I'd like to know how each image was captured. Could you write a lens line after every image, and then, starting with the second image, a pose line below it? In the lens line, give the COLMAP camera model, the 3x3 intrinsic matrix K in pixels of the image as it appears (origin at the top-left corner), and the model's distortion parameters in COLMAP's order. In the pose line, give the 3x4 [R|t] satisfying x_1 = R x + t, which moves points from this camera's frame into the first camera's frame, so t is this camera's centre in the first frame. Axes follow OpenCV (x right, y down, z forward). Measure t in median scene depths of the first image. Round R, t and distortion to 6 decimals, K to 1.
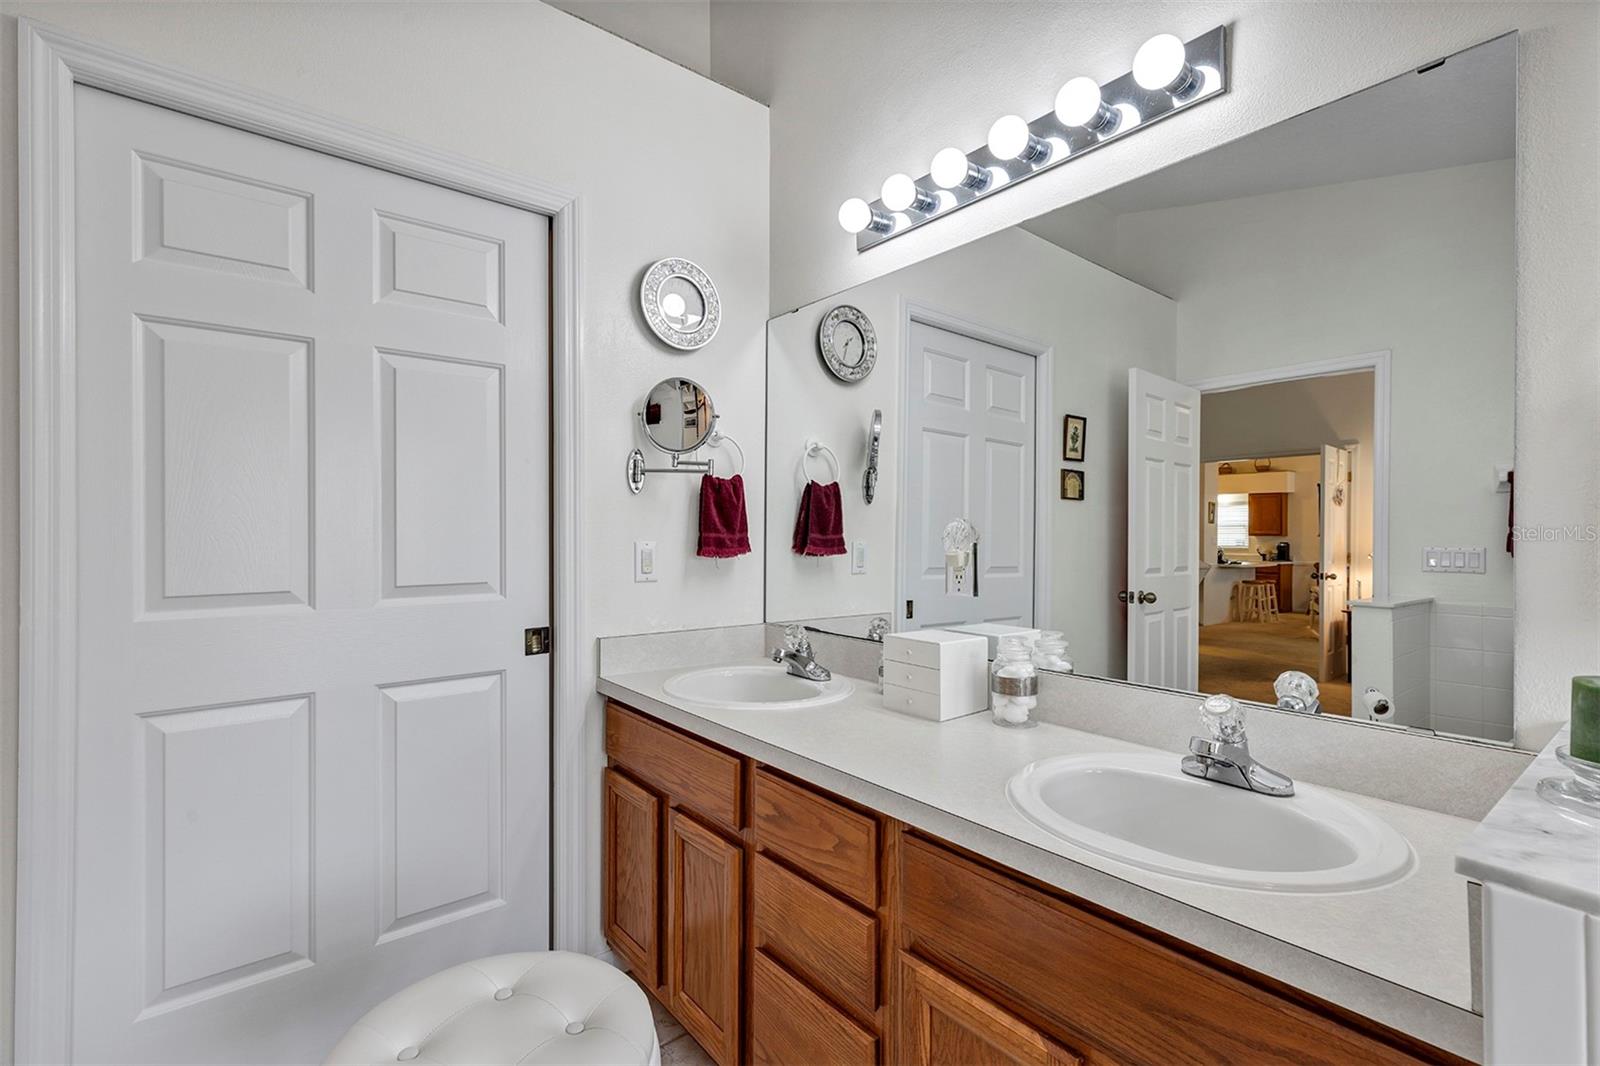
lens RADIAL K [[715.1, 0, 795.0], [0, 715.1, 537.4], [0, 0, 1]] dist [0.005080, 0.001455]
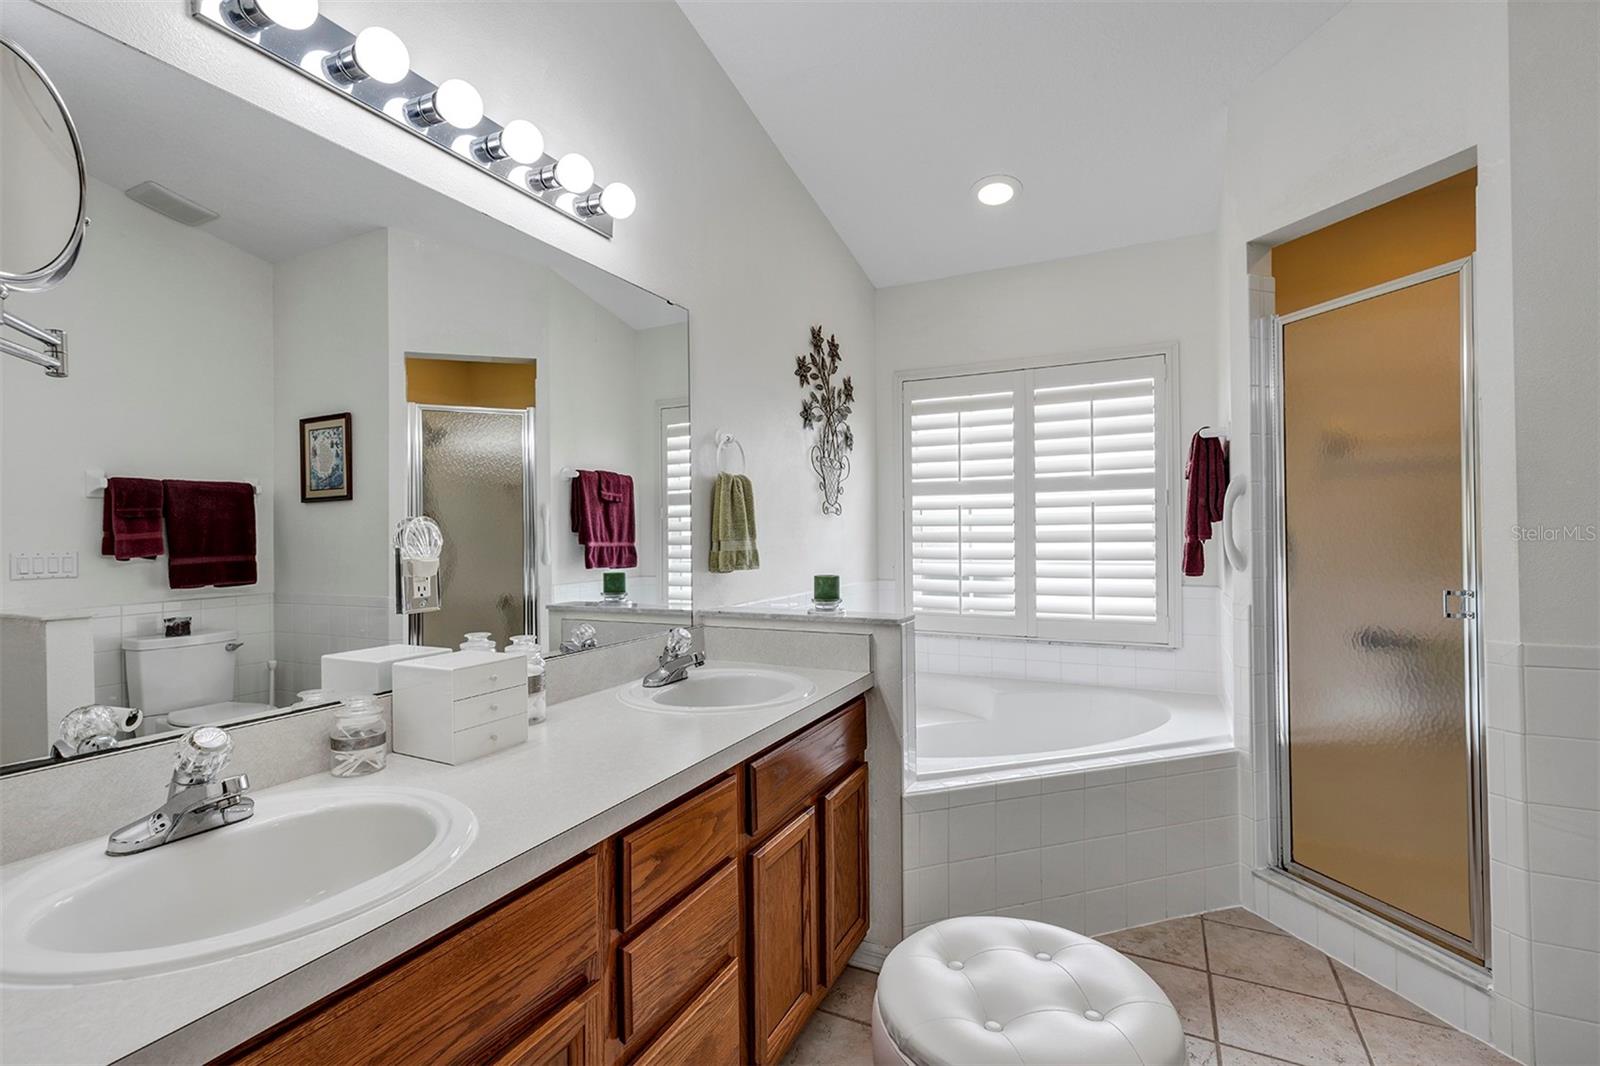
lens RADIAL K [[715.1, 0, 803.6], [0, 715.1, 520.7], [0, 0, 1]] dist [0.005080, 0.001455]
pose [[-0.397201, 0.003123, 0.917726, -0.836792], [0.022482, 0.999727, 0.006329, -0.022120], [-0.917456, 0.023146, -0.397163, 1.111226]]
